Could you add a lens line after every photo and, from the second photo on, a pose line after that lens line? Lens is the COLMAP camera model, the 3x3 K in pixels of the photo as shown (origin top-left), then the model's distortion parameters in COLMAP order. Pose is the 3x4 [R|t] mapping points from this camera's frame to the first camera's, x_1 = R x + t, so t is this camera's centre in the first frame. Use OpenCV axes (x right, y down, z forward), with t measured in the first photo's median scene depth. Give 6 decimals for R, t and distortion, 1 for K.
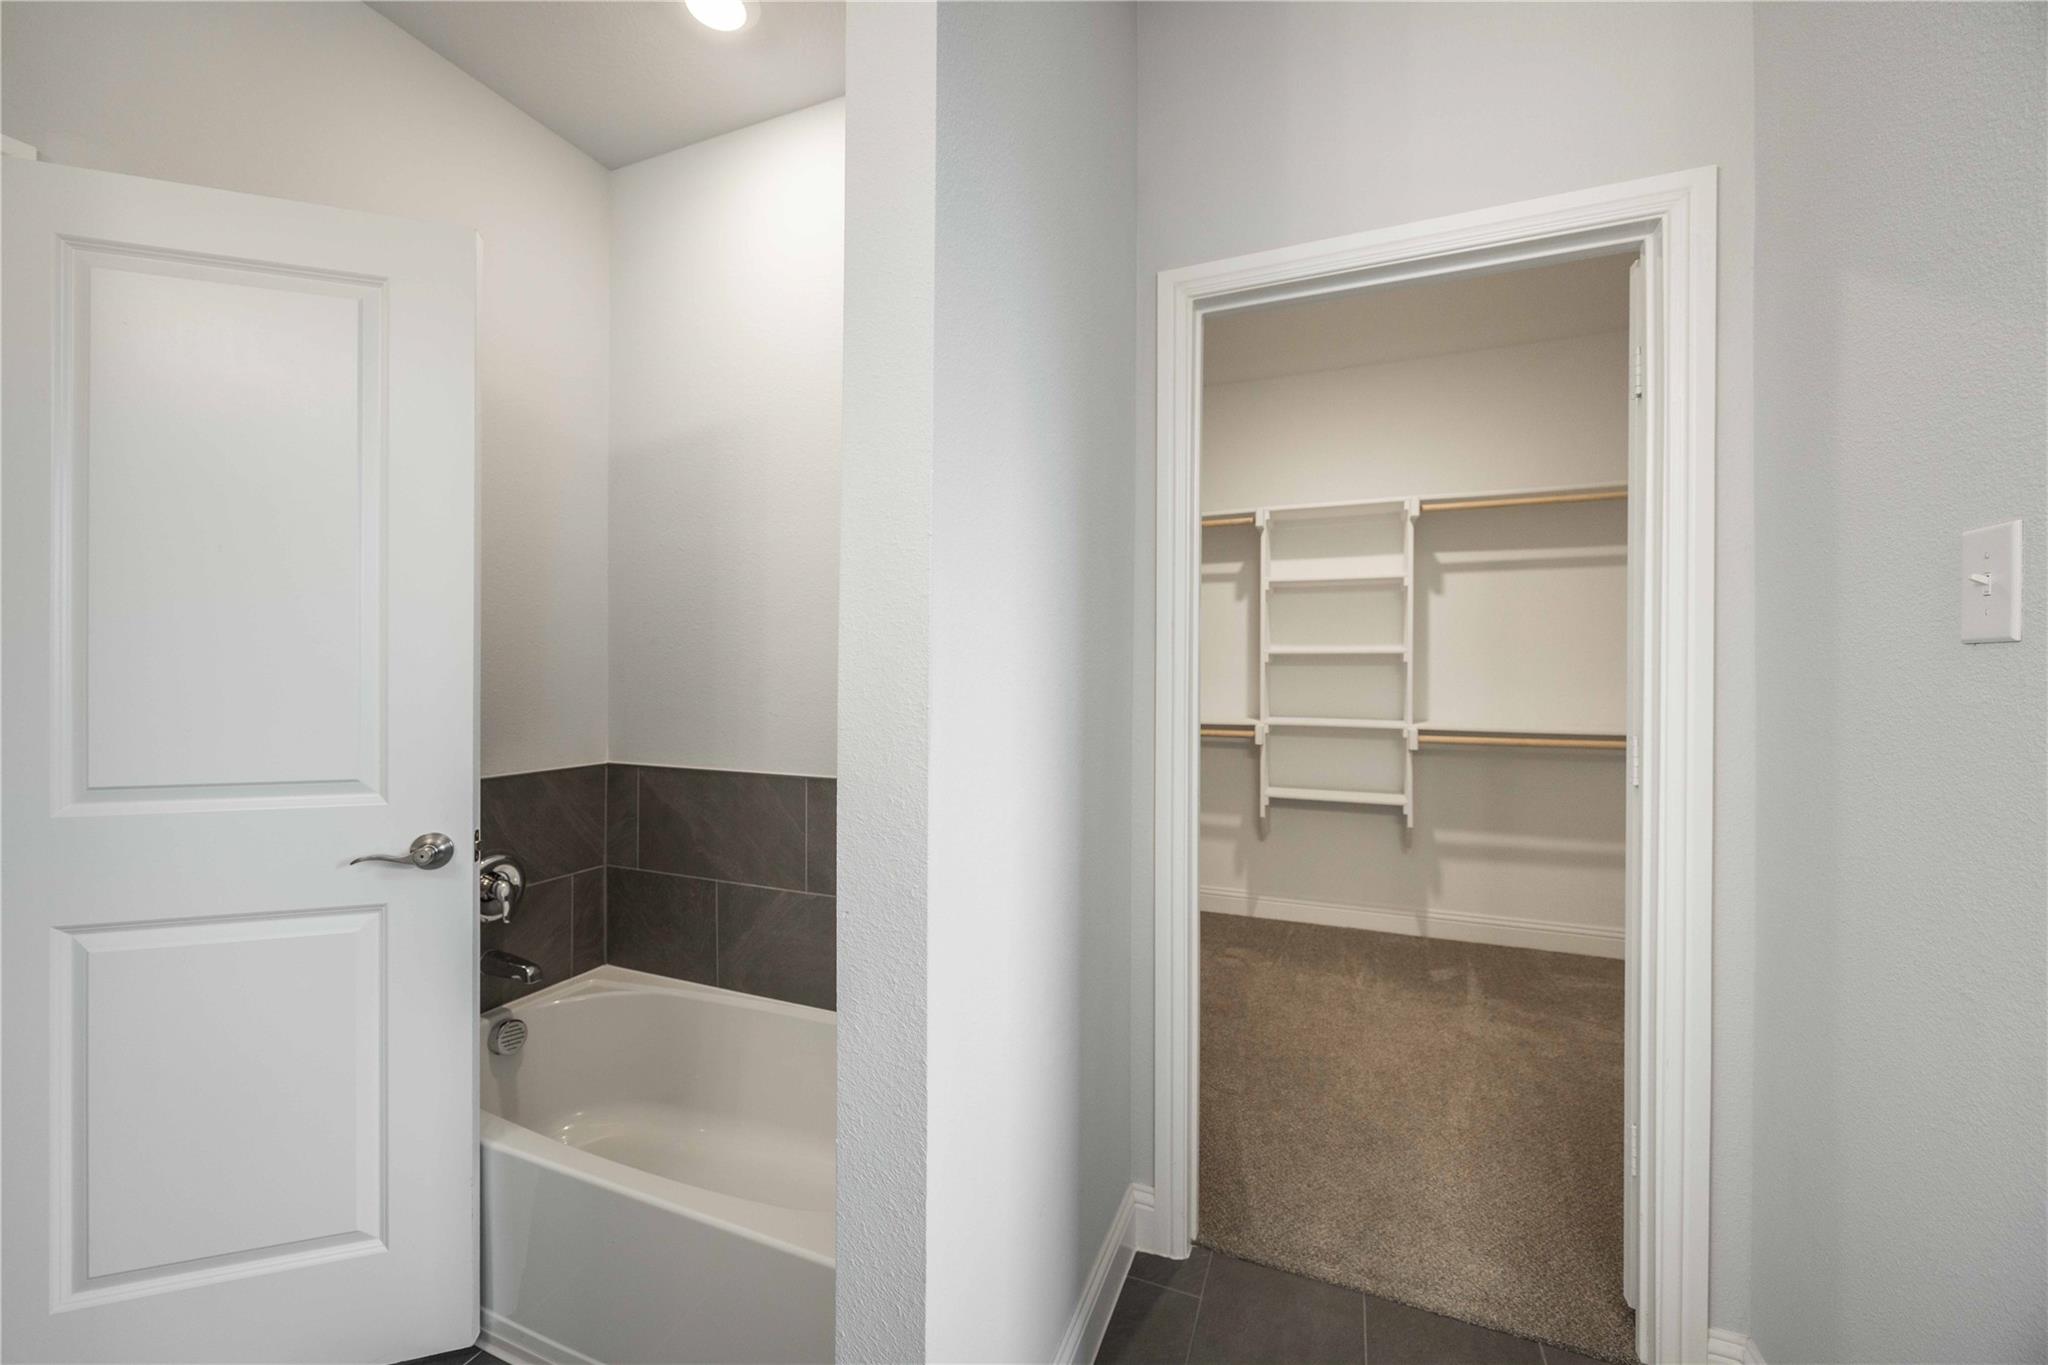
lens RADIAL K [[825.8, 0, 1003.9], [0, 825.8, 683.5], [0, 0, 1]] dist [0.000182, 0.000006]
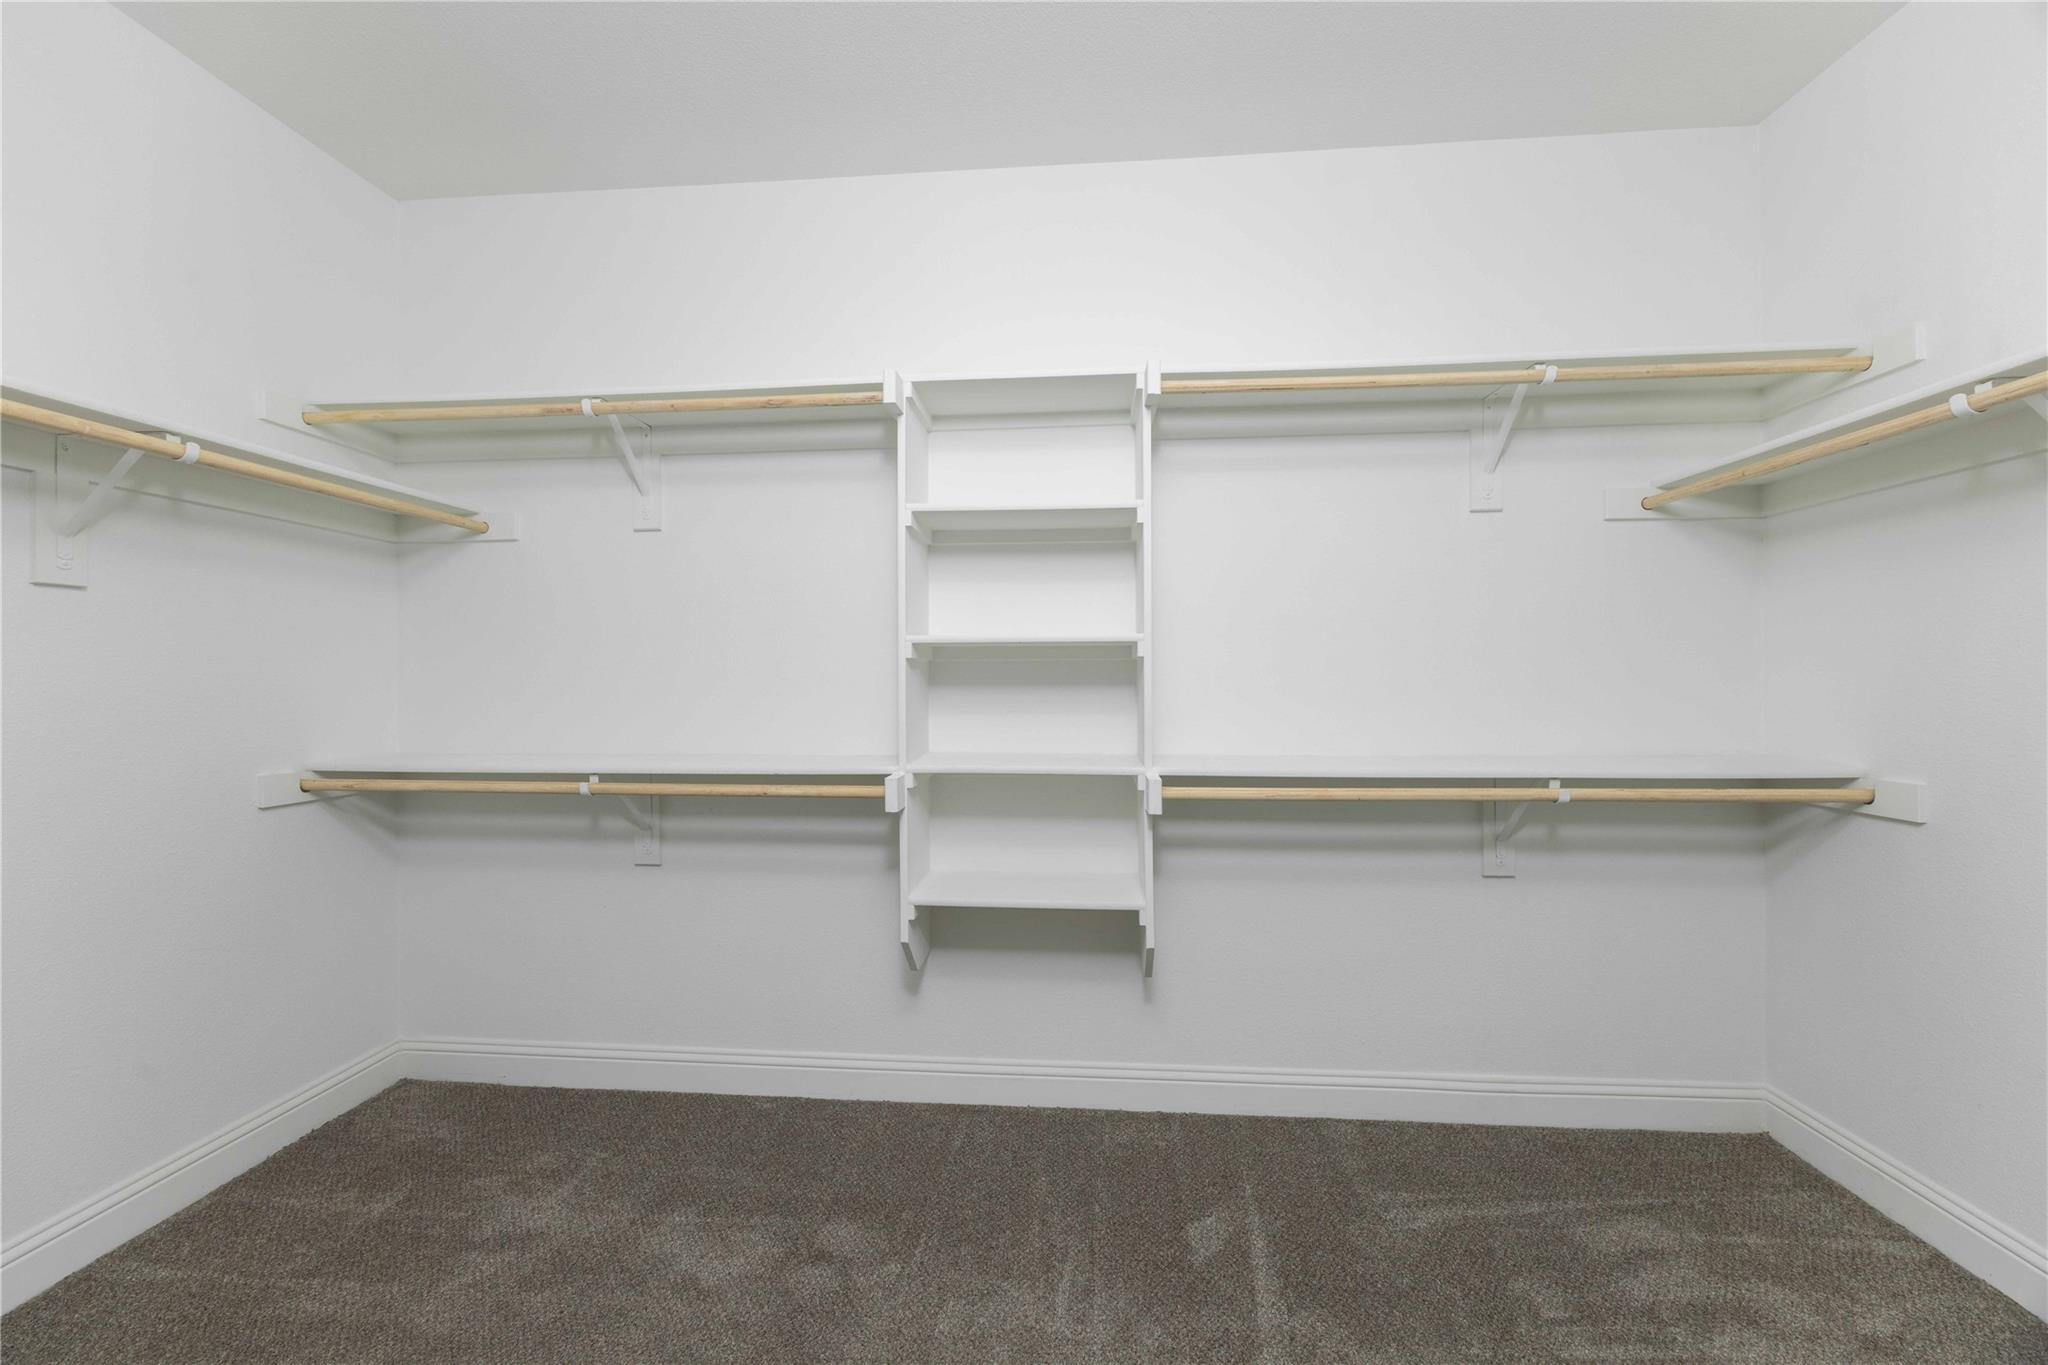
lens RADIAL K [[825.8, 0, 1028.1], [0, 825.8, 681.5], [0, 0, 1]] dist [0.000182, 0.000006]
pose [[0.949064, -0.002269, 0.315074, 0.237858], [0.006364, 0.999908, -0.011970, -0.003419], [-0.315018, 0.013365, 0.948992, 0.493867]]
